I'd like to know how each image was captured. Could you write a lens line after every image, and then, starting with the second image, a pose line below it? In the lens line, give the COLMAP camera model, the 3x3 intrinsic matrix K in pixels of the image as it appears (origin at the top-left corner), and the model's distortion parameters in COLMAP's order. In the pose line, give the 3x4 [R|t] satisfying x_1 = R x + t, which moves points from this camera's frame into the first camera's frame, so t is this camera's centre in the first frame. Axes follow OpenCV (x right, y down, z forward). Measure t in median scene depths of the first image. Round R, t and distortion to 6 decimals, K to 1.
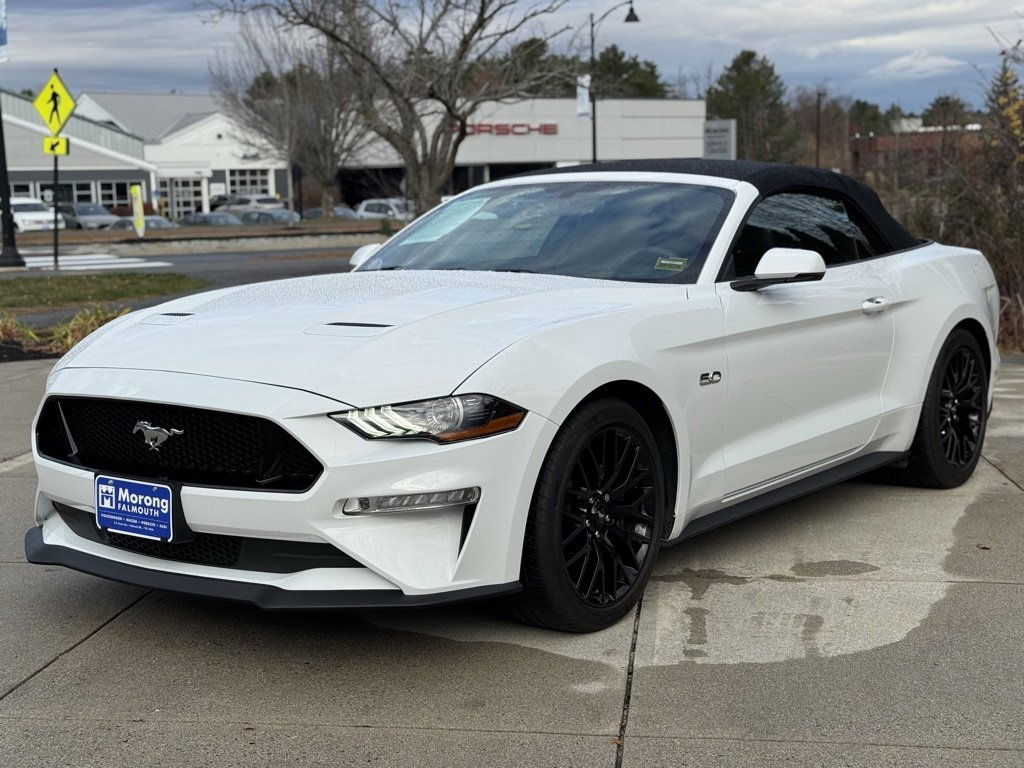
lens RADIAL K [[1541.5, 0, 515.0], [0, 1541.5, 387.7], [0, 0, 1]] dist [0.144870, 0.000000]
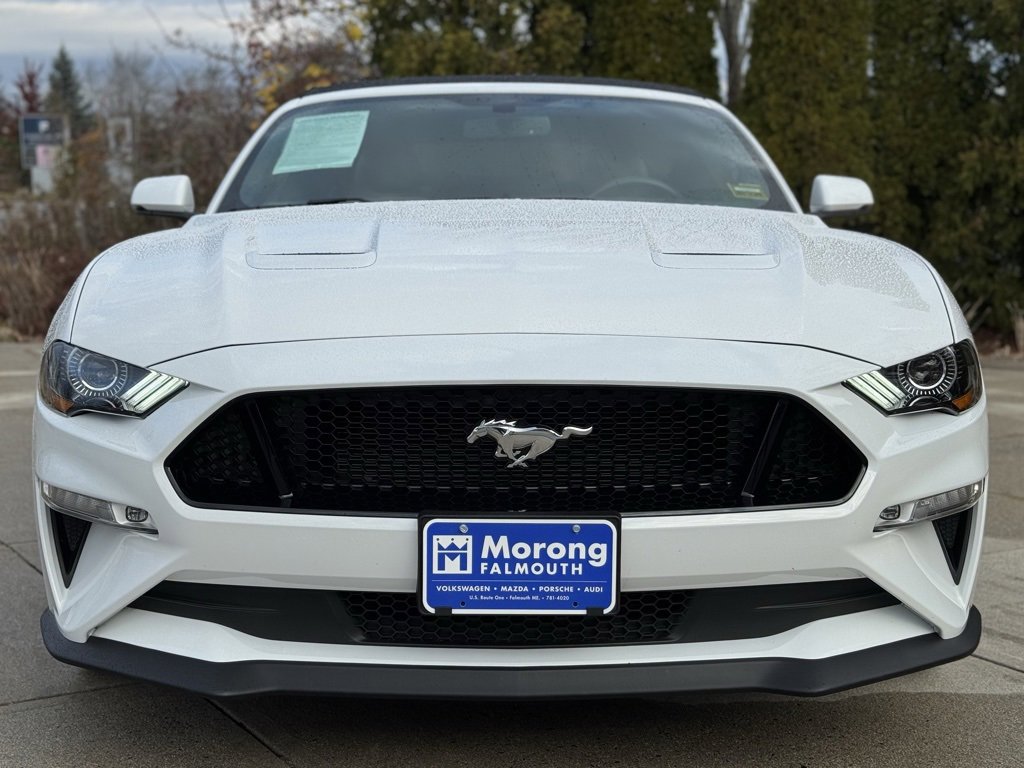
lens RADIAL K [[1541.5, 0, 513.2], [0, 1541.5, 394.1], [0, 0, 1]] dist [0.144870, 0.000000]
pose [[0.792493, -0.060874, 0.606836, -0.599904], [0.067824, 0.997631, 0.011503, 0.005101], [-0.606098, 0.032042, 0.794744, 0.535406]]
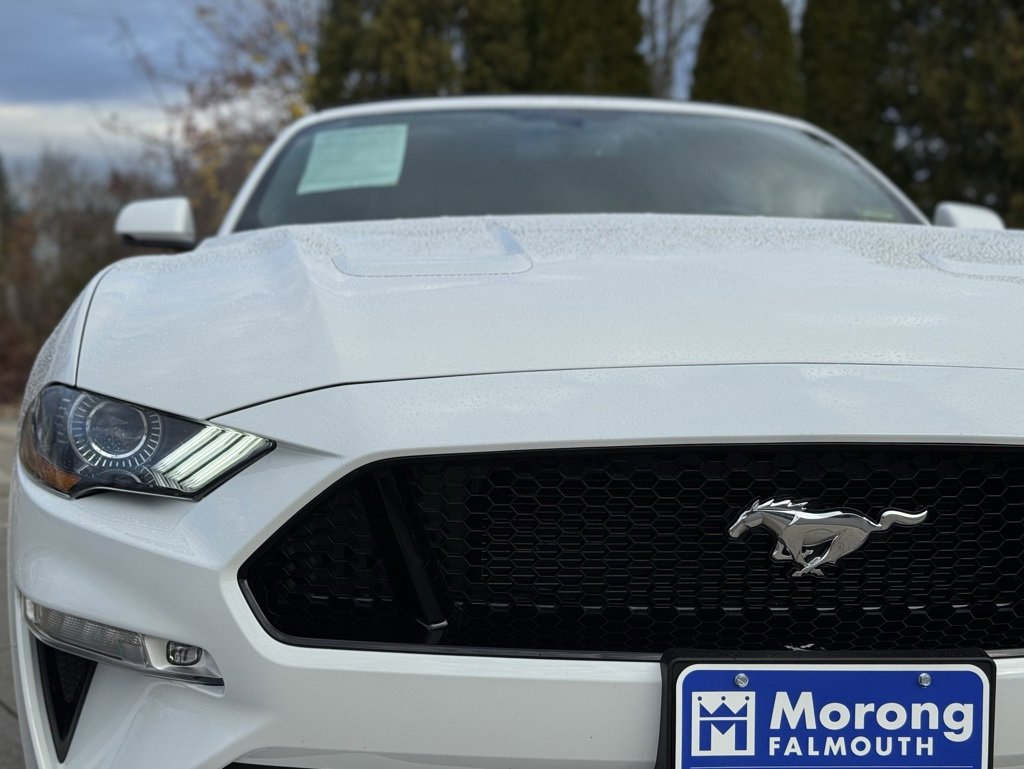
lens RADIAL K [[1424.8, 0, 520.7], [0, 1424.8, 378.6], [0, 0, 1]] dist [0.125233, 0.000000]
pose [[0.746707, -0.024058, 0.664718, -0.520069], [0.071792, 0.996423, -0.044583, 0.003110], [-0.661268, 0.081012, 0.745763, 0.793809]]
